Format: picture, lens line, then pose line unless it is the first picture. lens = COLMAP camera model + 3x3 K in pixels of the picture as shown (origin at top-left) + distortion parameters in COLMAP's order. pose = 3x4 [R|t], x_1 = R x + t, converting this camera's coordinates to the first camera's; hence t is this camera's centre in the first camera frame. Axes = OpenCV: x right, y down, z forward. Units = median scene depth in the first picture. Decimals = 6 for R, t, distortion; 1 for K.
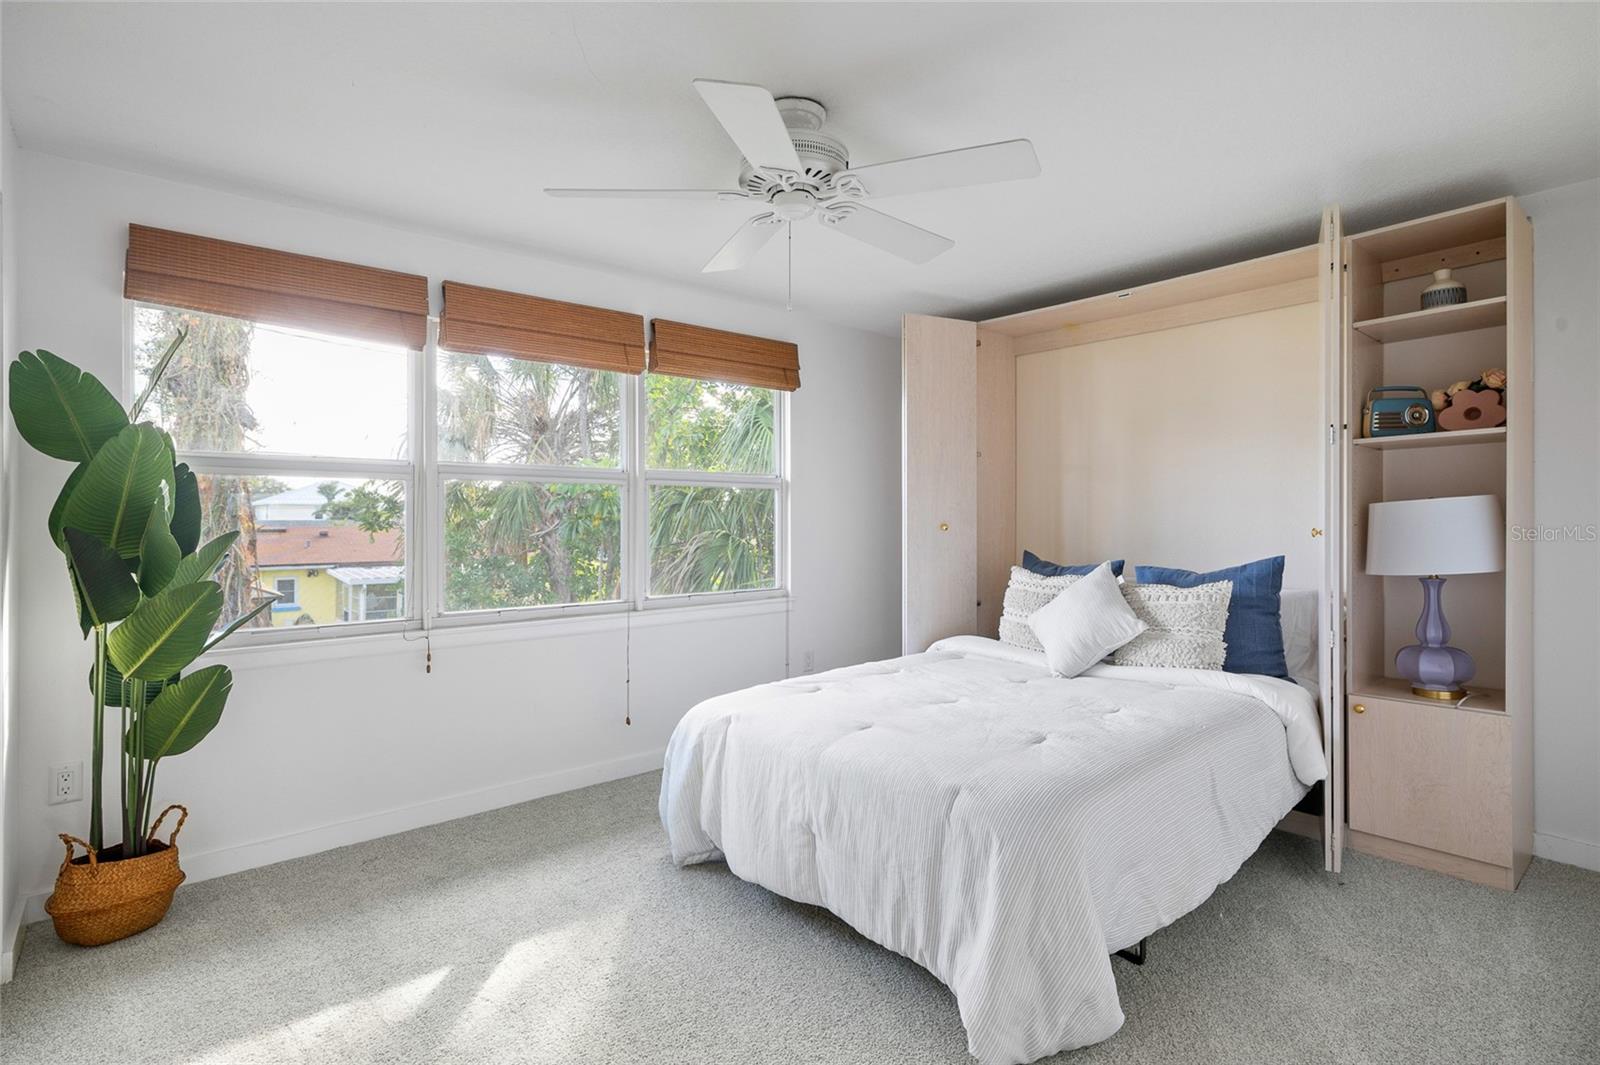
lens RADIAL K [[810.0, 0, 830.2], [0, 810.0, 514.7], [0, 0, 1]] dist [-0.002612, -0.000291]
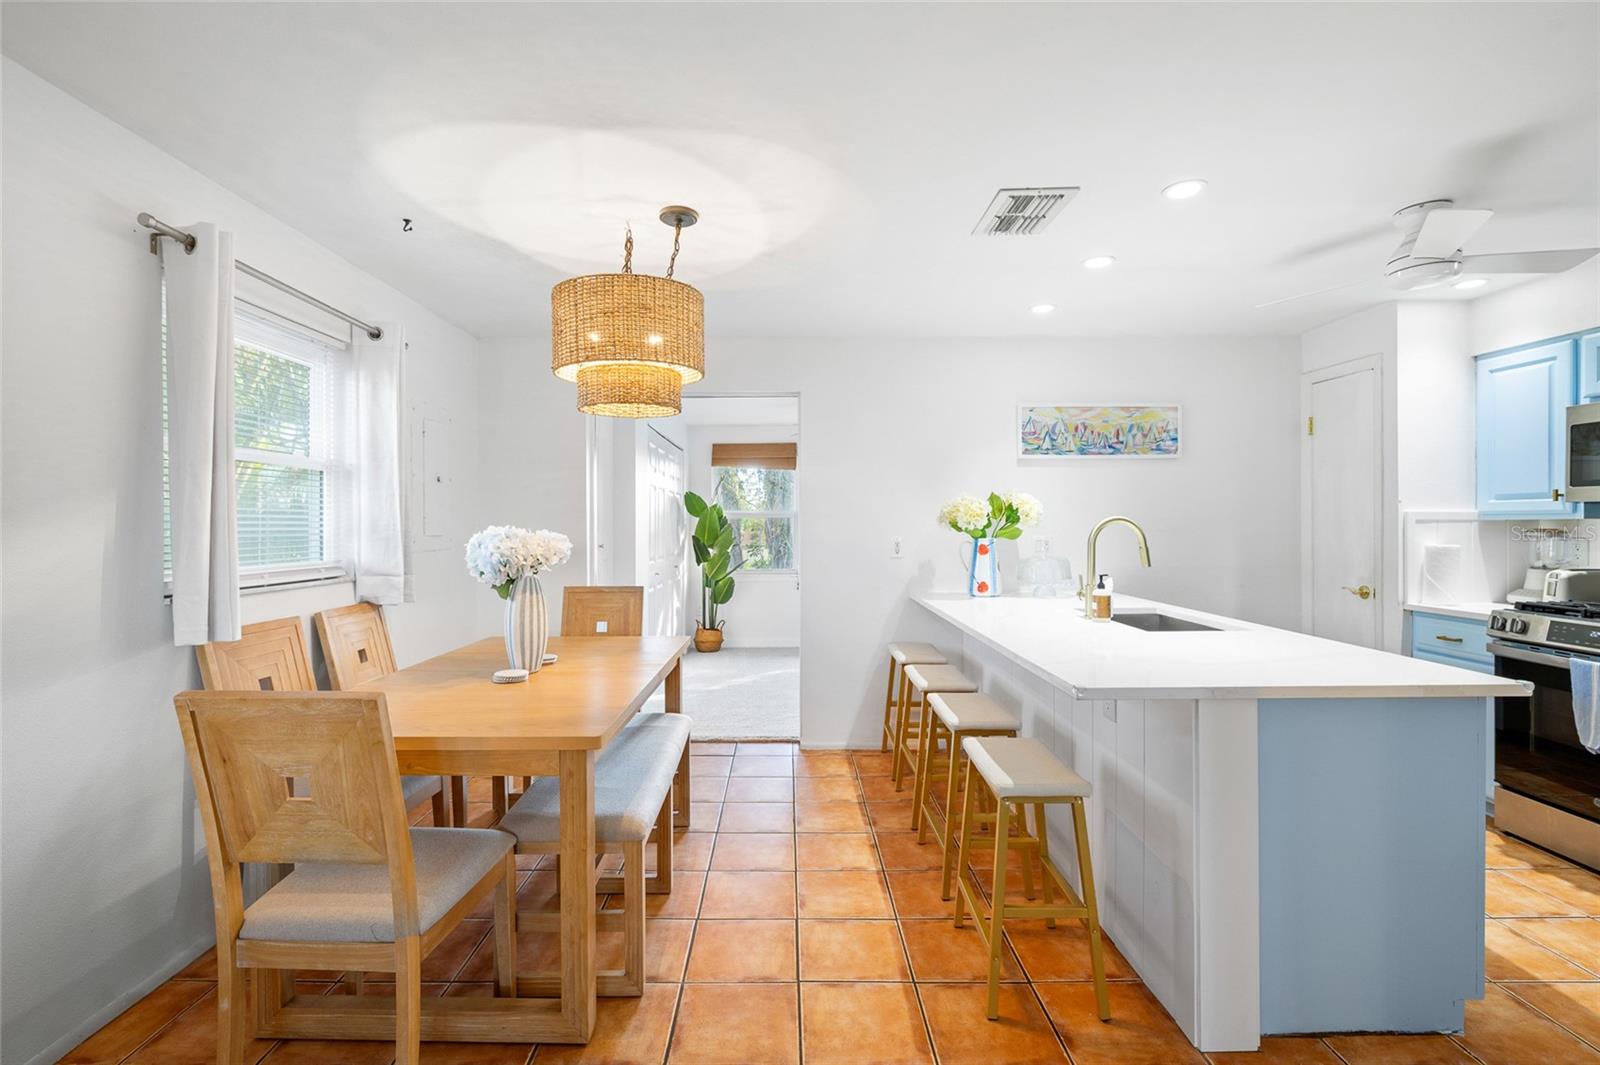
lens RADIAL K [[720.1, 0, 785.5], [0, 720.1, 525.4], [0, 0, 1]] dist [-0.004371, 0.000520]
pose [[0.742595, 0.001450, -0.669739, 1.384243], [0.003303, 0.999978, 0.005826, -0.044970], [0.669733, -0.006539, 0.742573, -1.036141]]
